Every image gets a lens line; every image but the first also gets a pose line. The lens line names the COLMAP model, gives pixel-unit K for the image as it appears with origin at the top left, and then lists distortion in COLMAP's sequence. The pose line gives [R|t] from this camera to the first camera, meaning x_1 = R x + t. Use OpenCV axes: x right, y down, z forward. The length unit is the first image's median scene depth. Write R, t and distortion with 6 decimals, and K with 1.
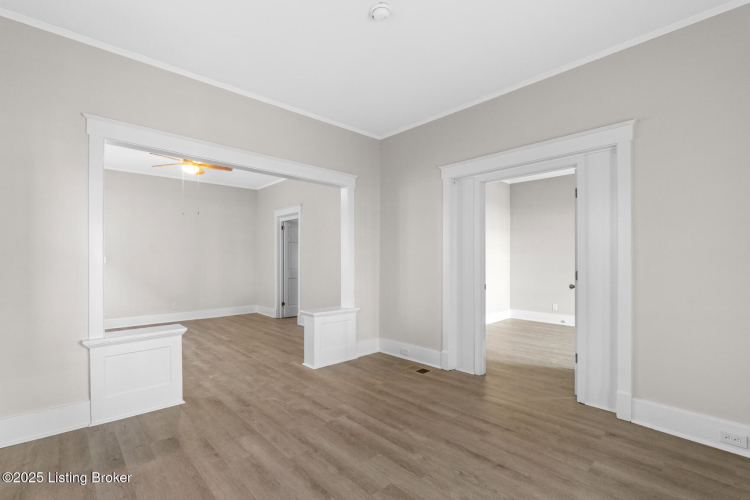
lens RADIAL K [[342.0, 0, 371.9], [0, 342.0, 259.6], [0, 0, 1]] dist [0.000658, 0.000186]
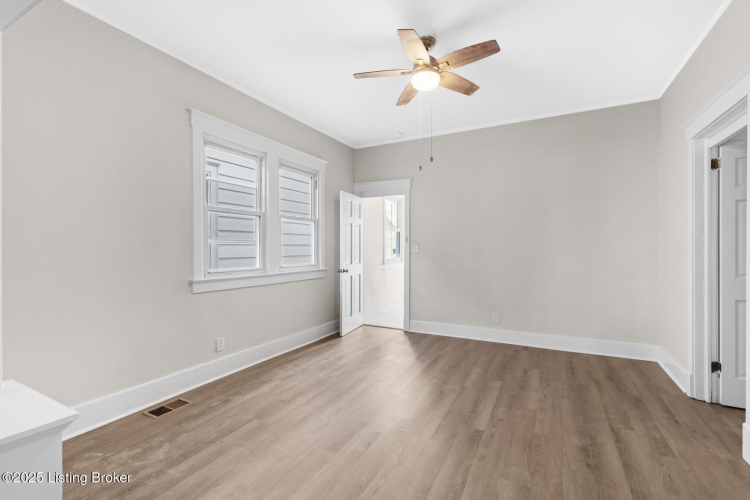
lens RADIAL K [[337.3, 0, 375.0], [0, 337.3, 250.0], [0, 0, 1]] dist [-0.001337, 0.000040]
pose [[0.337228, 0.005422, -0.941407, -0.063146], [0.001756, 0.999978, 0.006388, -0.002364], [0.941421, -0.003808, 0.337211, 0.879681]]
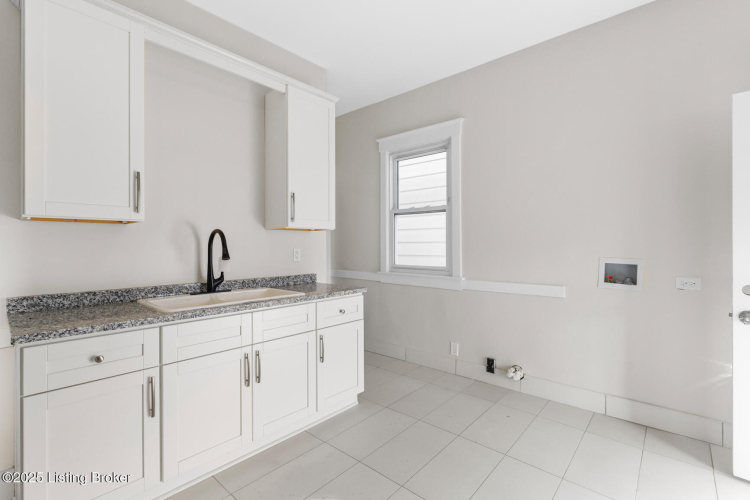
lens RADIAL K [[345.3, 0, 374.0], [0, 345.3, 241.1], [0, 0, 1]] dist [-0.000042, 0.000025]
pose [[-0.994528, 0.002034, -0.104451, -0.874851], [0.002189, 0.999997, -0.001370, -0.013851], [0.104448, -0.001591, -0.994529, 1.828565]]
